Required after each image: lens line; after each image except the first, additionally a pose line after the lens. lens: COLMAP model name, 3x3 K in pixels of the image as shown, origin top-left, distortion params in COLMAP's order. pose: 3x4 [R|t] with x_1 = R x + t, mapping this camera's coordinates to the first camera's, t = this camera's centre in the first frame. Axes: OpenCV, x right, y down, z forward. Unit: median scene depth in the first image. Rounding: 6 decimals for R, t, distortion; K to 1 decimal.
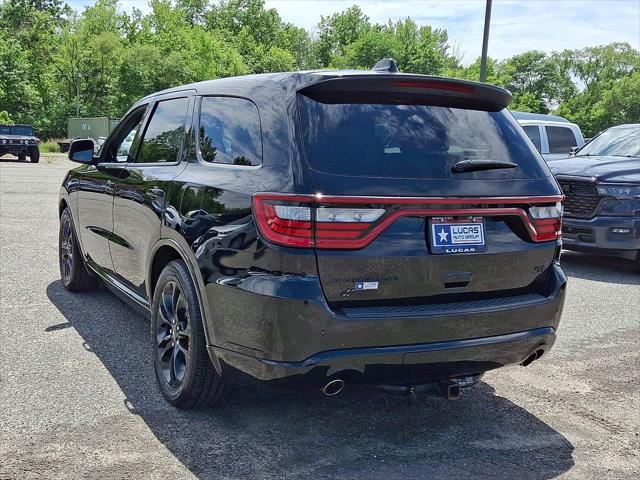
lens RADIAL K [[700.7, 0, 320.0], [0, 700.7, 240.0], [0, 0, 1]] dist [0.161512, -0.384978]
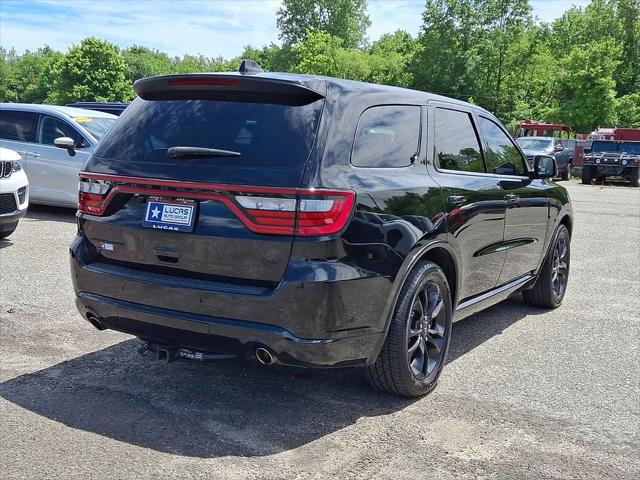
lens RADIAL K [[755.8, 0, 320.0], [0, 755.8, 240.0], [0, 0, 1]] dist [0.190336, -0.469836]
pose [[0.515097, 0.086497, -0.852756, 1.167235], [-0.127135, 0.991600, 0.023785, -0.021941], [0.847651, 0.096164, 0.521767, 0.502425]]
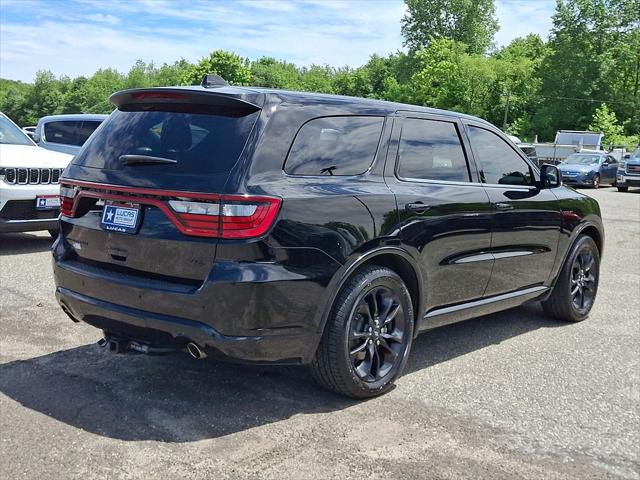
lens RADIAL K [[764.1, 0, 320.0], [0, 764.1, 240.0], [0, 0, 1]] dist [0.202524, -0.559176]
pose [[0.369034, 0.084875, -0.925532, 1.346724], [-0.143202, 0.989123, 0.033608, -0.053021], [0.918317, 0.120136, 0.377175, 0.711467]]
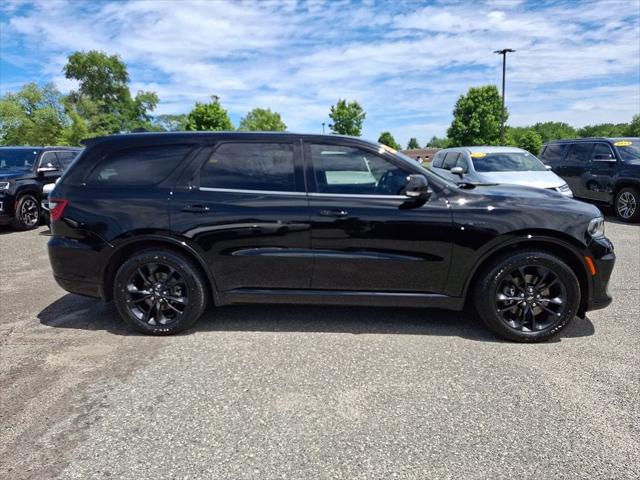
lens RADIAL K [[460.9, 0, 320.0], [0, 460.9, 240.0], [0, 0, 1]] dist [-0.002007, -0.002109]
pose [[-0.527220, 0.099605, -0.843871, 0.959078], [-0.122521, 0.973817, 0.191490, -0.263502], [0.840849, 0.204349, -0.501212, 2.146606]]
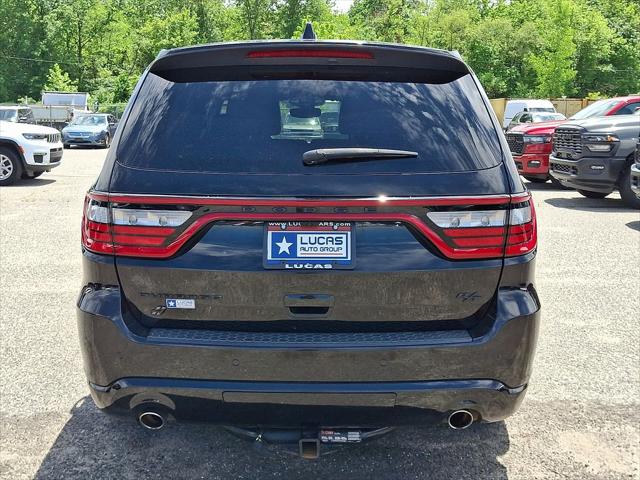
lens RADIAL K [[730.8, 0, 314.3], [0, 730.8, 231.4], [0, 0, 1]] dist [0.189348, -0.465968]
pose [[0.880803, 0.035489, -0.472151, 0.502476], [-0.030412, 0.999368, 0.018383, -0.033125], [0.472505, -0.001833, 0.881326, 0.256896]]
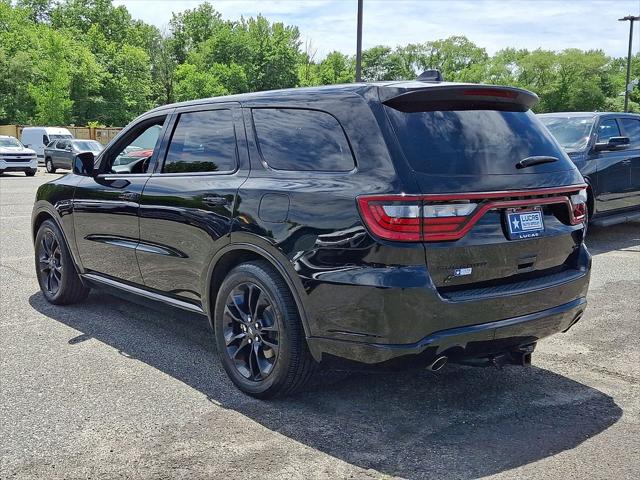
lens RADIAL K [[698.6, 0, 307.2], [0, 698.6, 236.1], [0, 0, 1]] dist [0.170425, -0.412407]
pose [[0.982410, -0.063800, 0.175497, -0.310130], [0.063716, 0.997949, 0.006119, -0.012590], [-0.175528, 0.005170, 0.984461, -0.063031]]
